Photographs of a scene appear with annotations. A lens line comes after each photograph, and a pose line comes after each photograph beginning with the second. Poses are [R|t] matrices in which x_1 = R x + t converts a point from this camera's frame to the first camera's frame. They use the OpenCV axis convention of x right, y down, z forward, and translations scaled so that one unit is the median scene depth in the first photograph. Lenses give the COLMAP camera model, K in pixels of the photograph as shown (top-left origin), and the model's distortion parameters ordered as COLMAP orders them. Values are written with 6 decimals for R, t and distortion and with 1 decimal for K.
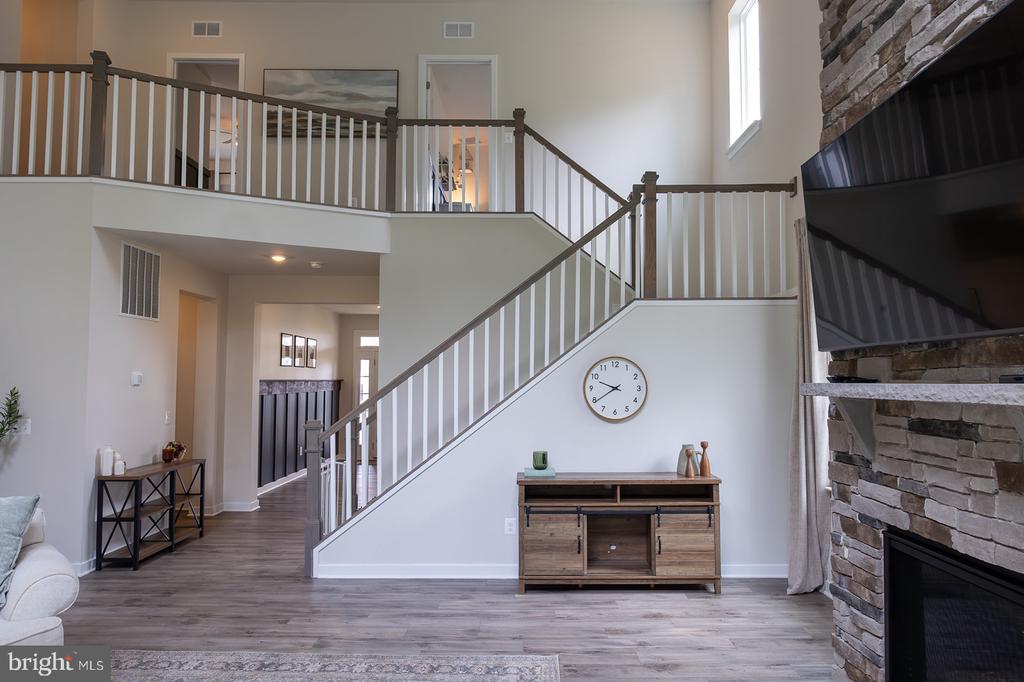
lens RADIAL K [[685.8, 0, 512.0], [0, 685.8, 341.0], [0, 0, 1]] dist [-0.001420, 0.004807]
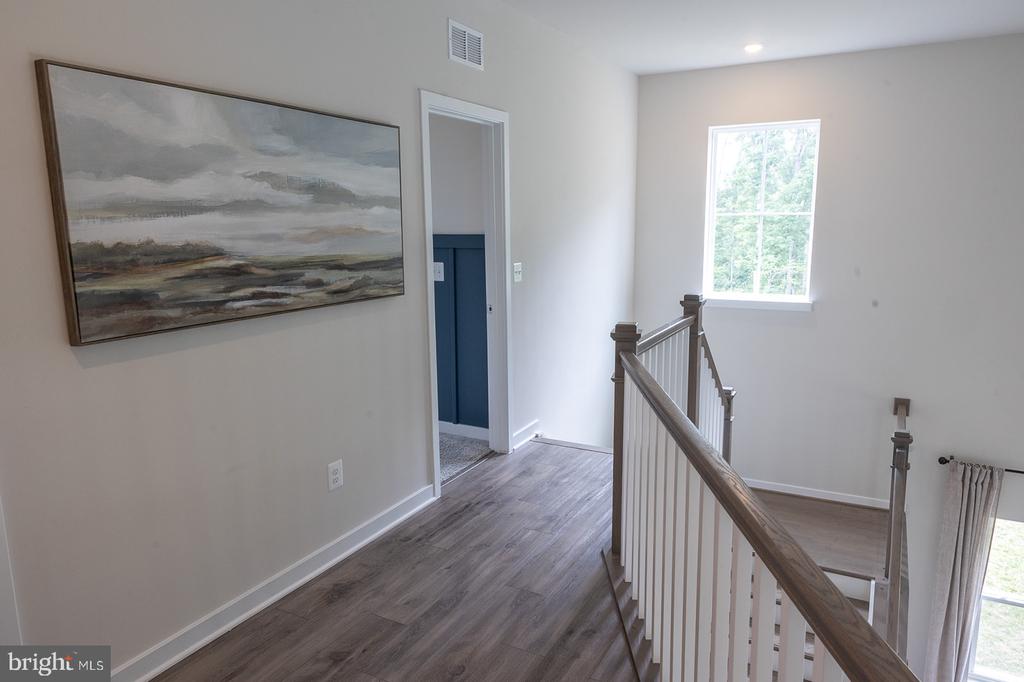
lens RADIAL K [[685.8, 0, 512.0], [0, 685.8, 341.0], [0, 0, 1]] dist [-0.001420, 0.004807]
pose [[0.467255, -0.164707, 0.868645, -0.505351], [-0.035466, 0.978211, 0.204560, -0.356986], [-0.883411, -0.126389, 0.451232, 0.744625]]
